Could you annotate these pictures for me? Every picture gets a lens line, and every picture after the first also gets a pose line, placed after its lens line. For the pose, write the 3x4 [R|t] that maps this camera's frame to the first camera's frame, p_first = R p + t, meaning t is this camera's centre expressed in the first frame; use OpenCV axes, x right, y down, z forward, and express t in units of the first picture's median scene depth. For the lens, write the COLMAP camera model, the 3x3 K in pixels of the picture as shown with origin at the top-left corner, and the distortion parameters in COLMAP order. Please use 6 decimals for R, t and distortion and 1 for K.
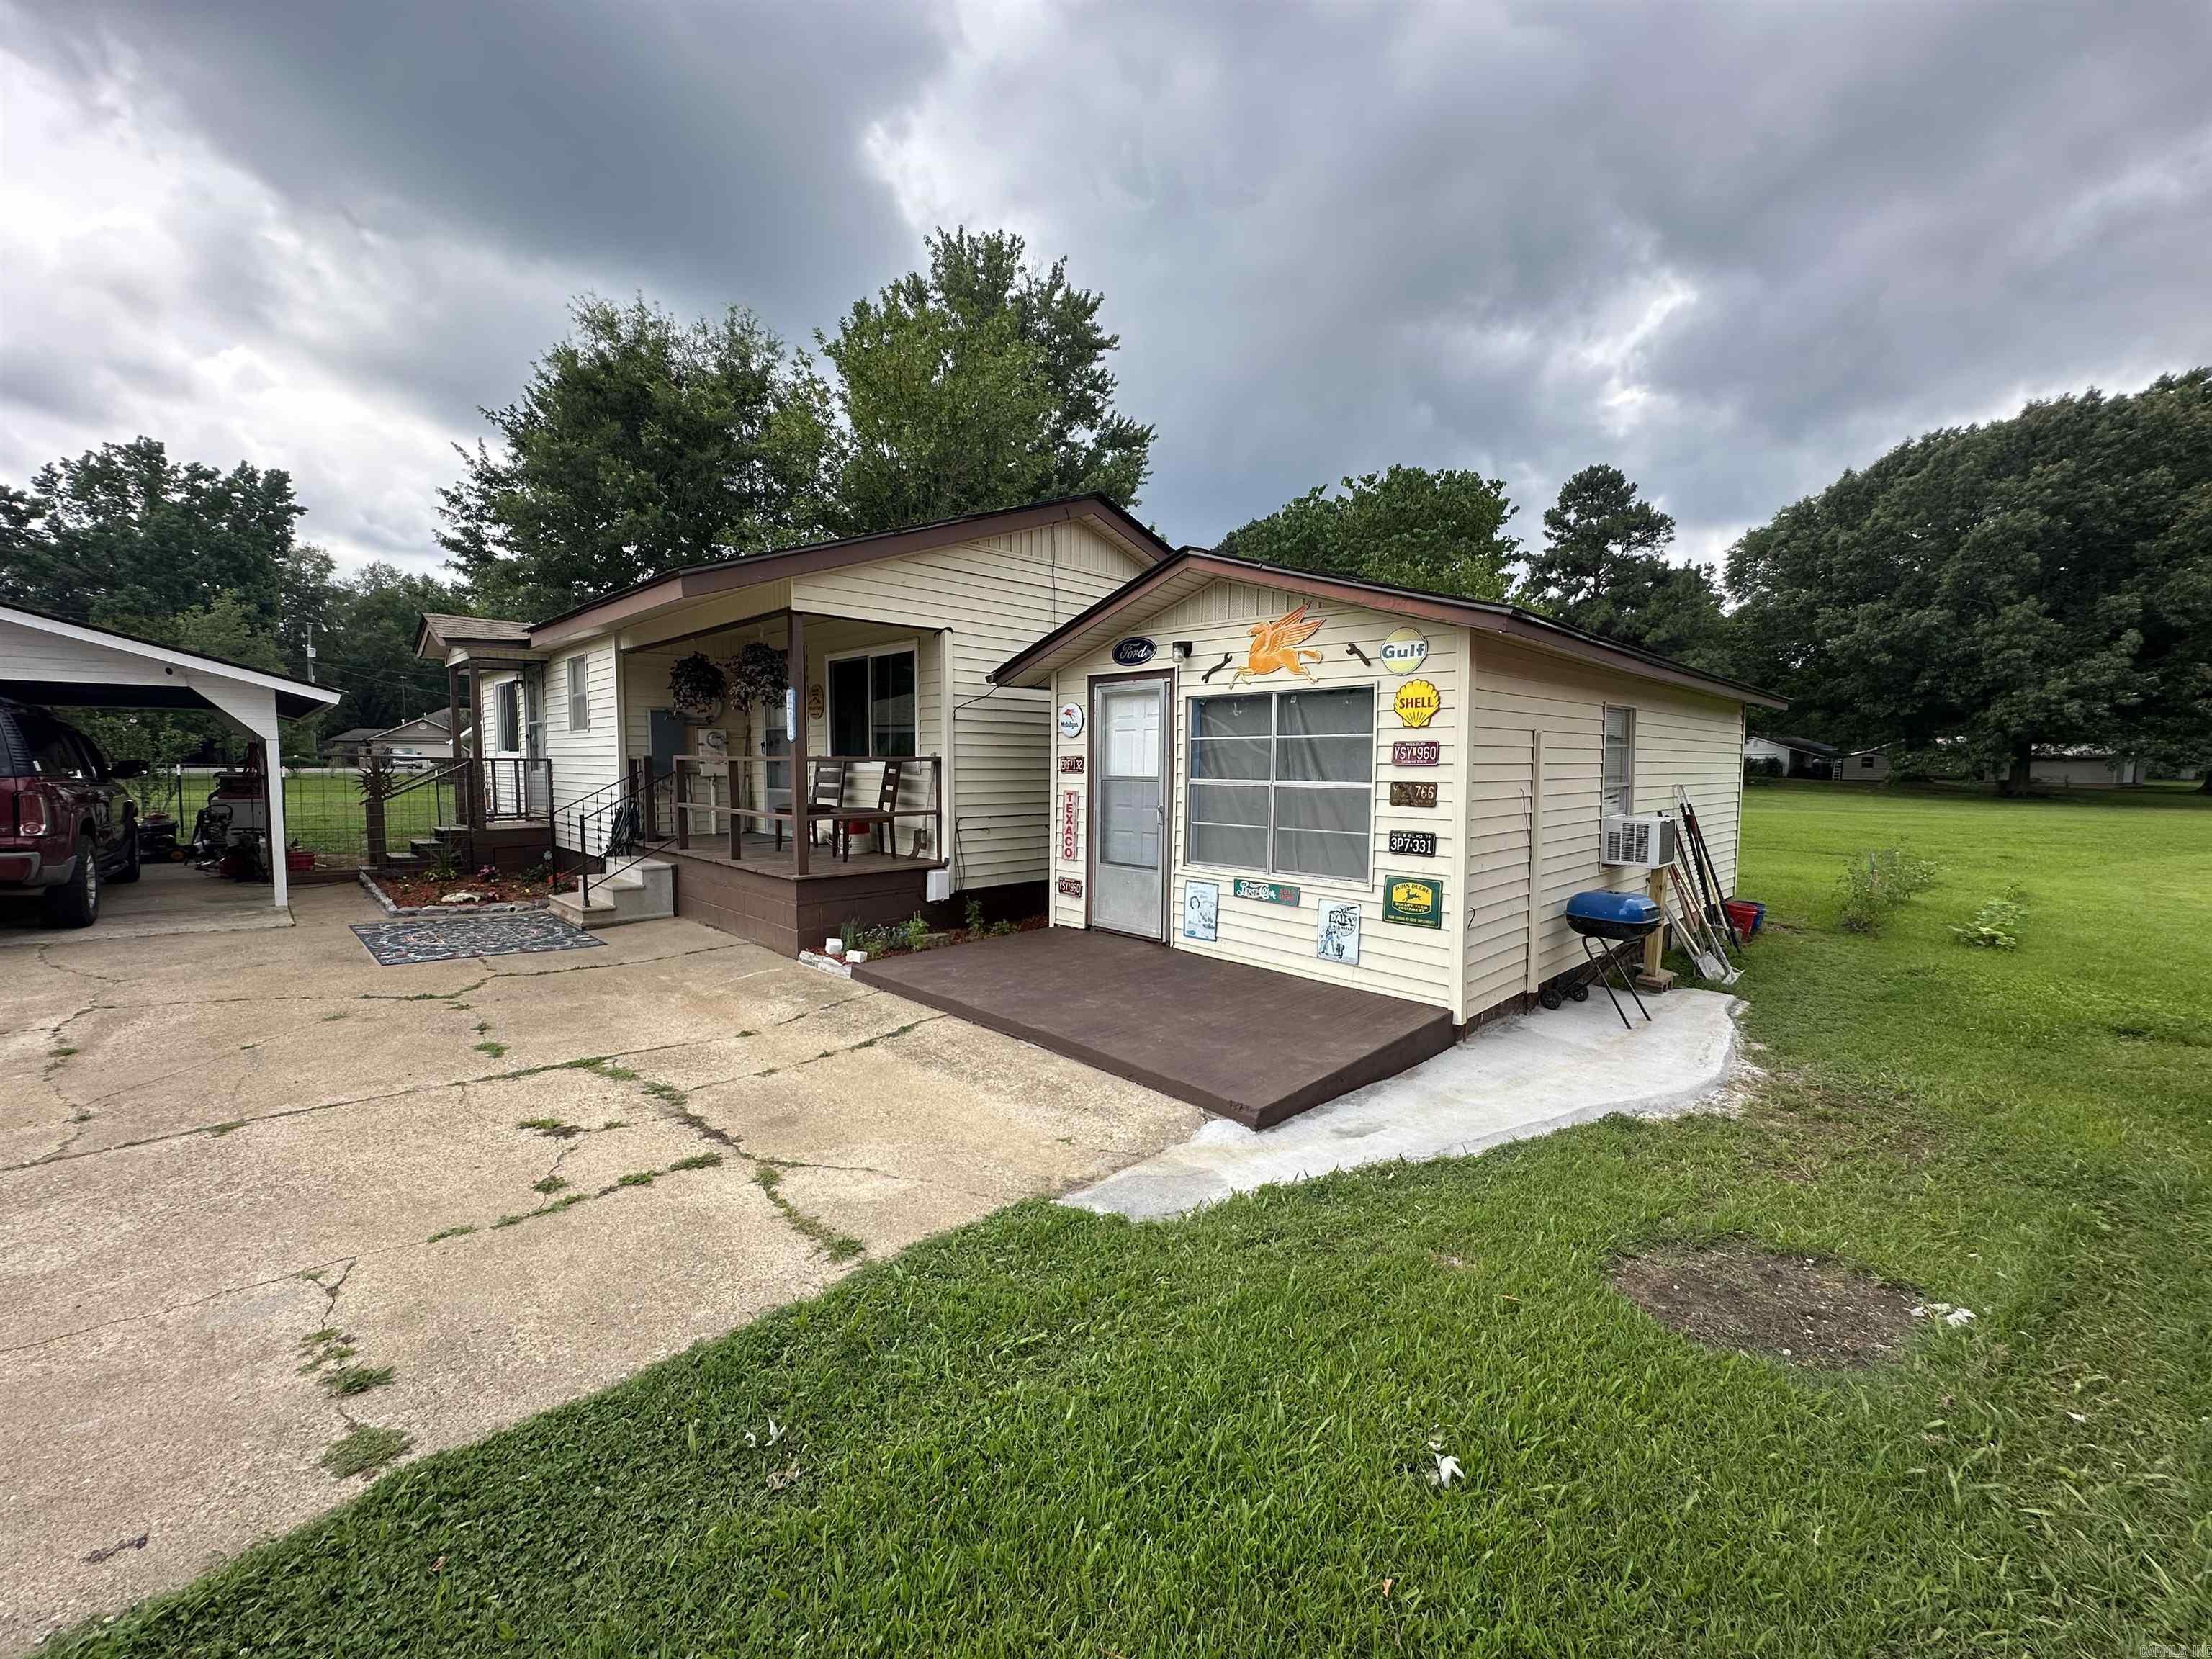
lens RADIAL K [[891.4, 0, 1104.1], [0, 891.4, 823.8], [0, 0, 1]] dist [-0.003330, 0.000711]
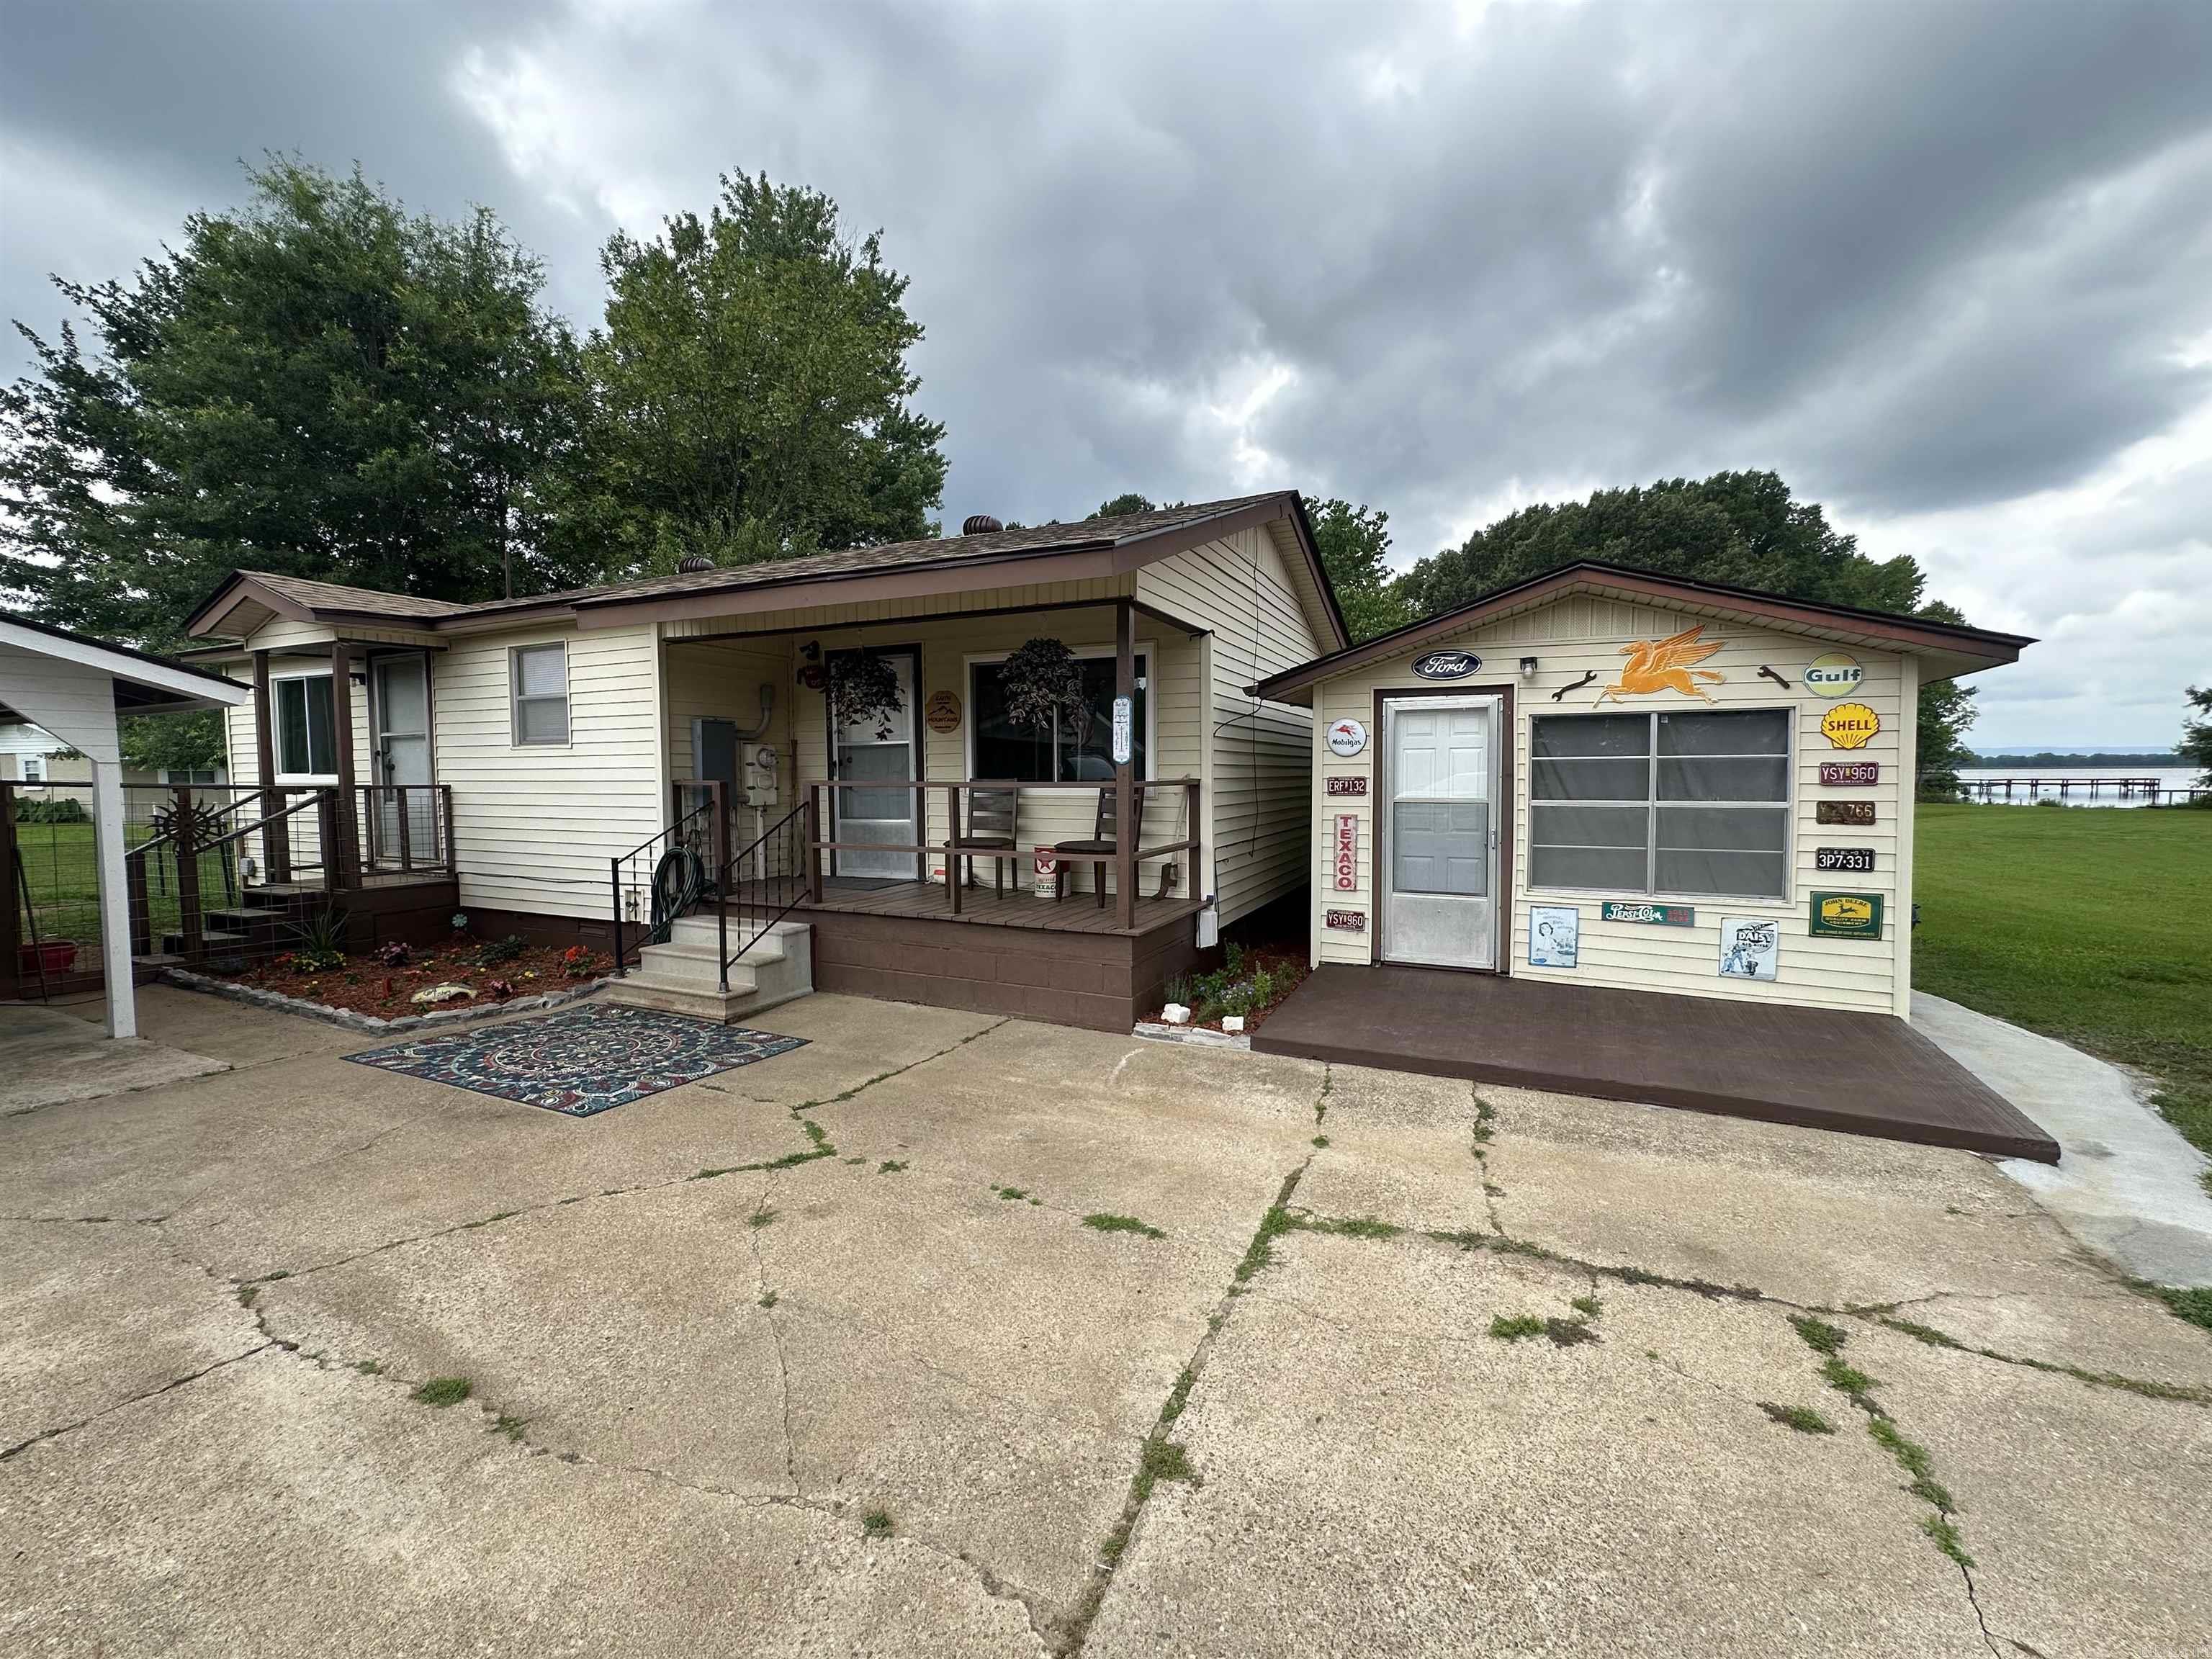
lens RADIAL K [[891.4, 0, 1110.2], [0, 891.4, 824.1], [0, 0, 1]] dist [-0.003330, 0.000711]
pose [[0.936932, -0.030113, 0.348212, -0.557711], [0.034139, 0.999402, -0.005431, -0.029556], [-0.347840, 0.016976, 0.937400, 0.218370]]
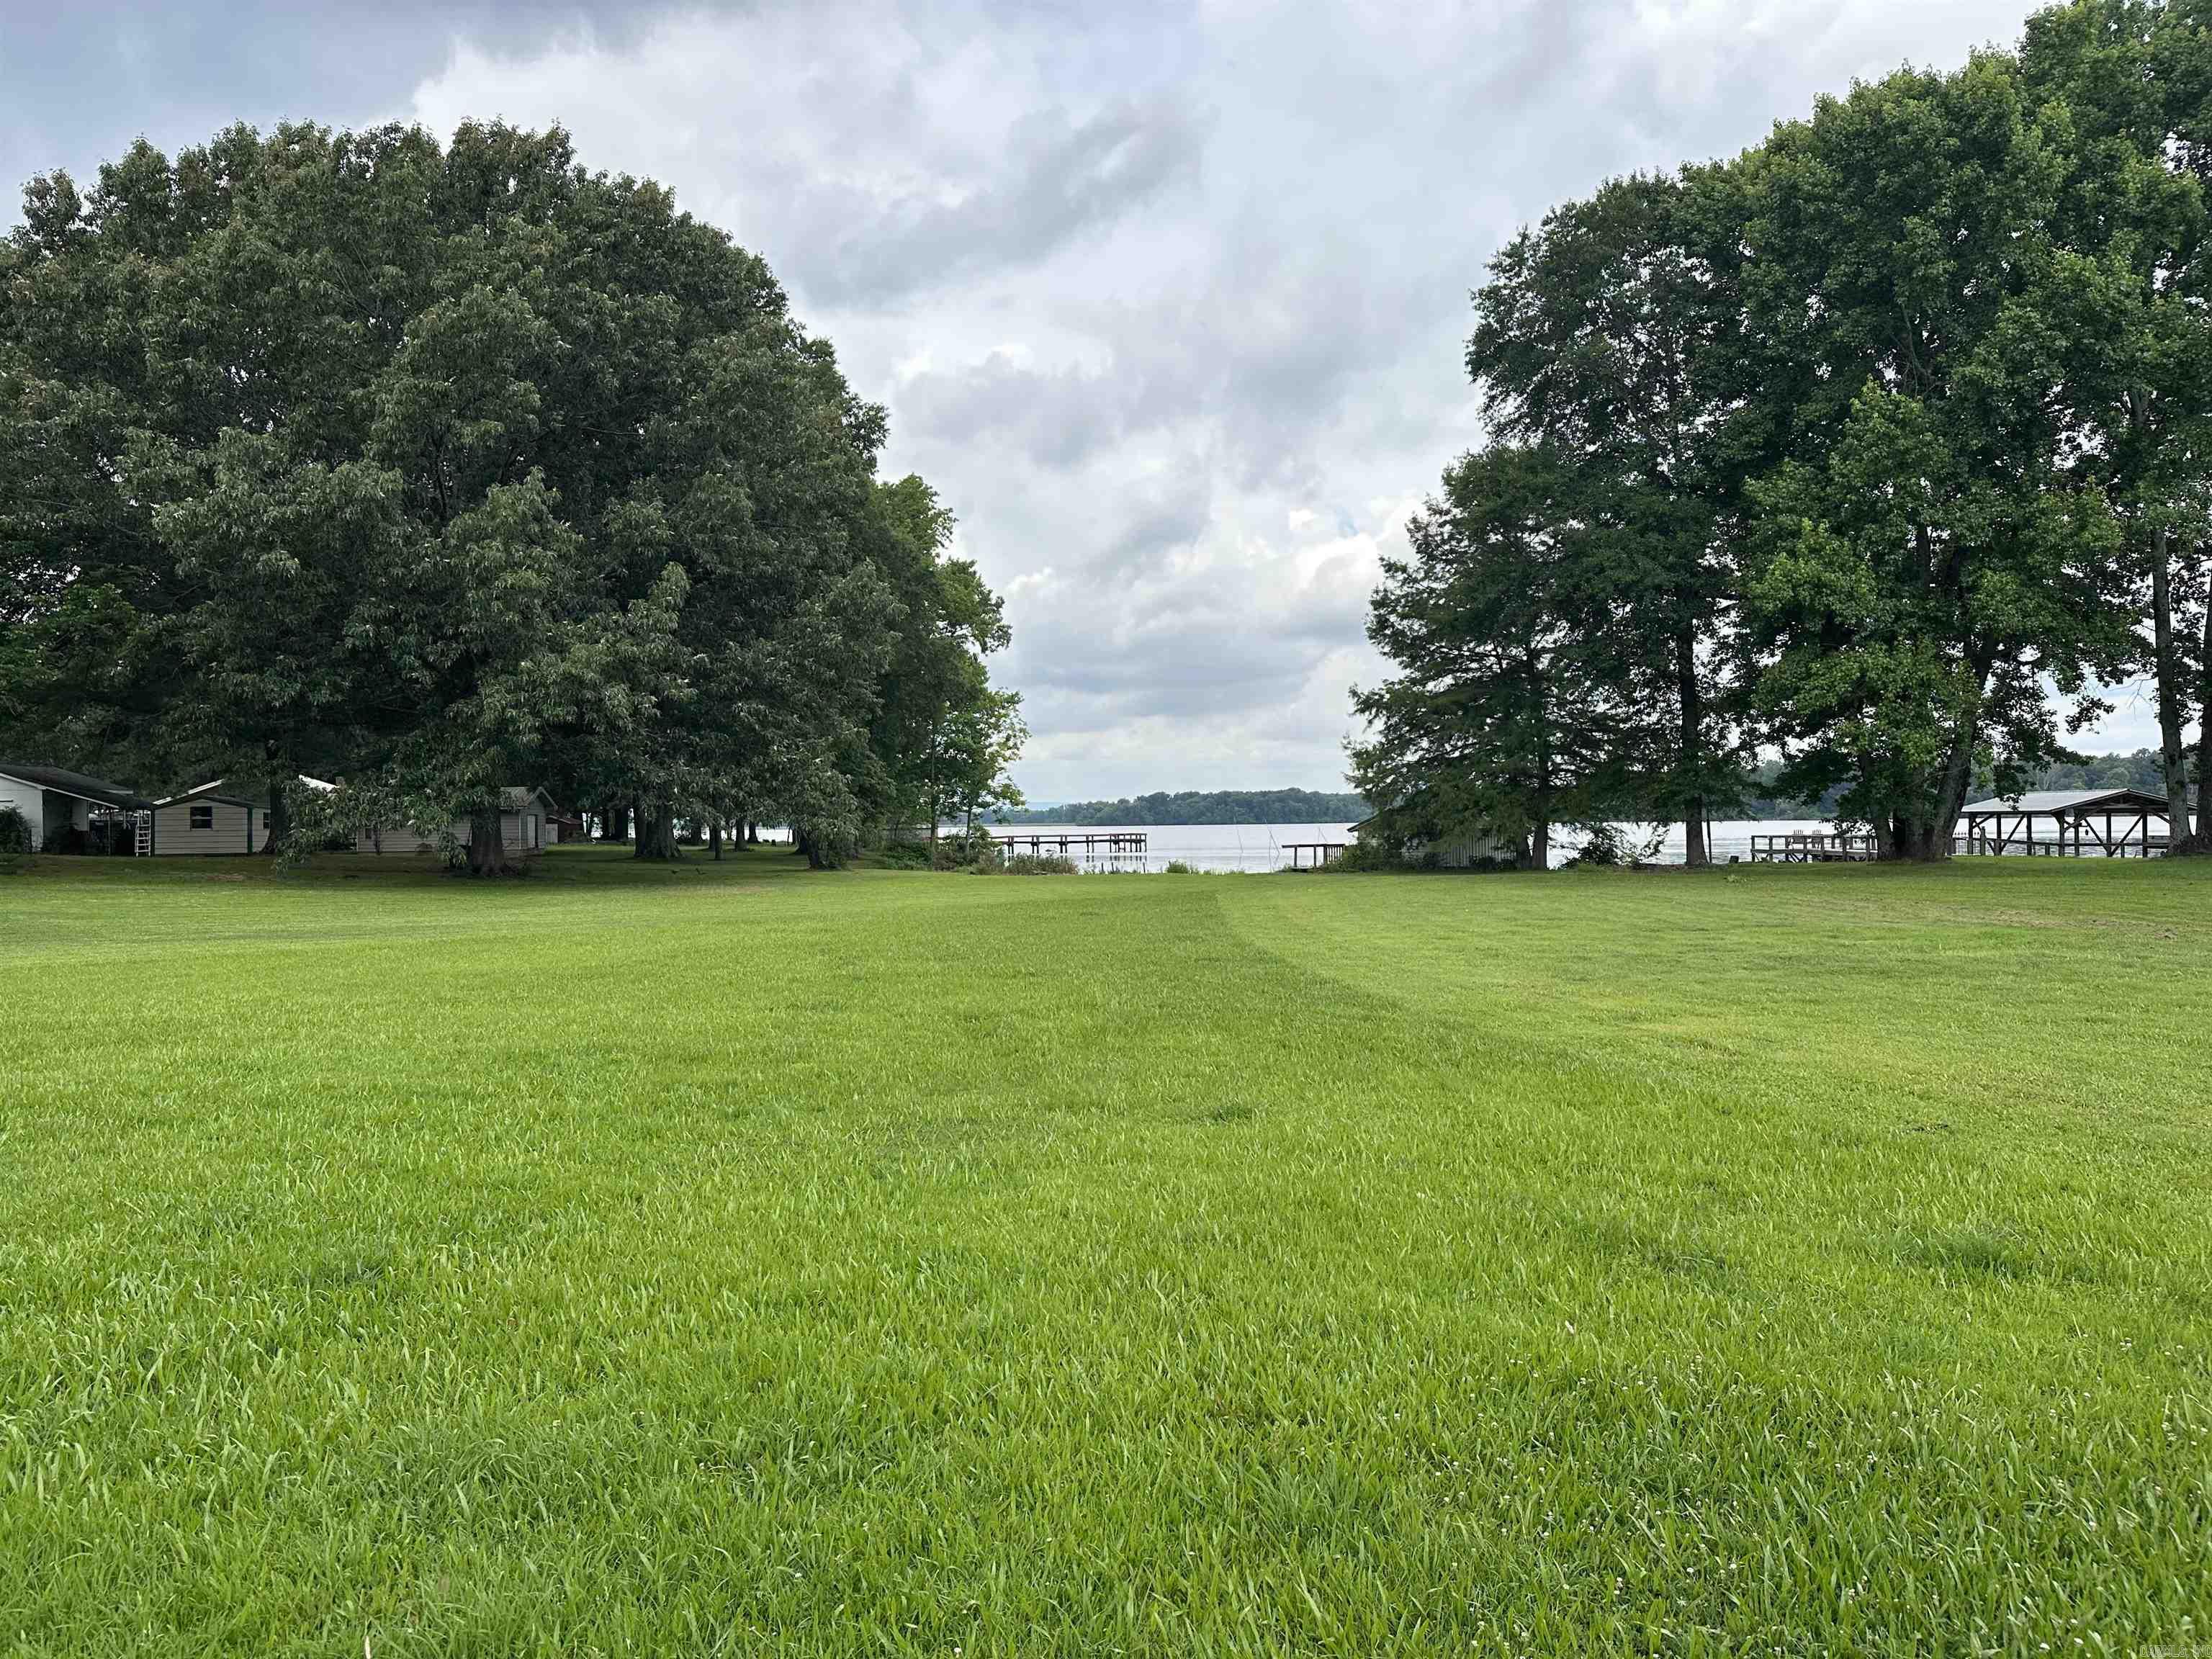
lens RADIAL K [[1535.7, 0, 1108.4], [0, 1535.7, 859.9], [0, 0, 1]] dist [0.025146, -0.019809]
pose [[0.283300, -0.030066, 0.958560, 1.669798], [0.078859, 0.996854, 0.007960, -0.115217], [-0.955784, 0.073336, 0.284779, 2.566165]]
